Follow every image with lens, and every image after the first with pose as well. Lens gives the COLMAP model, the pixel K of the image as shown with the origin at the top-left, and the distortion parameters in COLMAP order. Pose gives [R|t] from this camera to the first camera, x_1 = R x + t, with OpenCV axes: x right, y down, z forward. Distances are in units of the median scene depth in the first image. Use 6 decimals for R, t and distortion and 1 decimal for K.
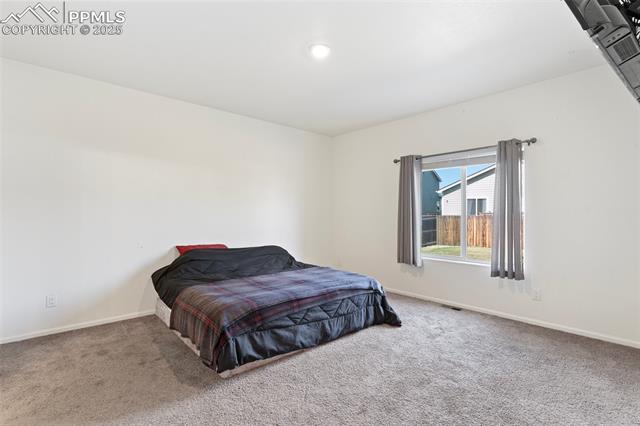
lens RADIAL K [[307.9, 0, 320.0], [0, 307.9, 213.0], [0, 0, 1]] dist [-0.001310, 0.000022]
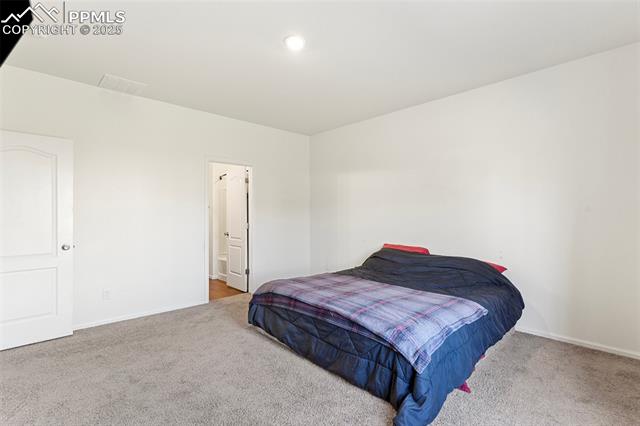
lens RADIAL K [[307.9, 0, 320.0], [0, 307.9, 213.0], [0, 0, 1]] dist [-0.001310, 0.000022]
pose [[0.019300, -0.012145, -0.999740, 0.863591], [0.002321, 0.999924, -0.012102, 0.007643], [0.999811, -0.002087, 0.019326, 0.969075]]
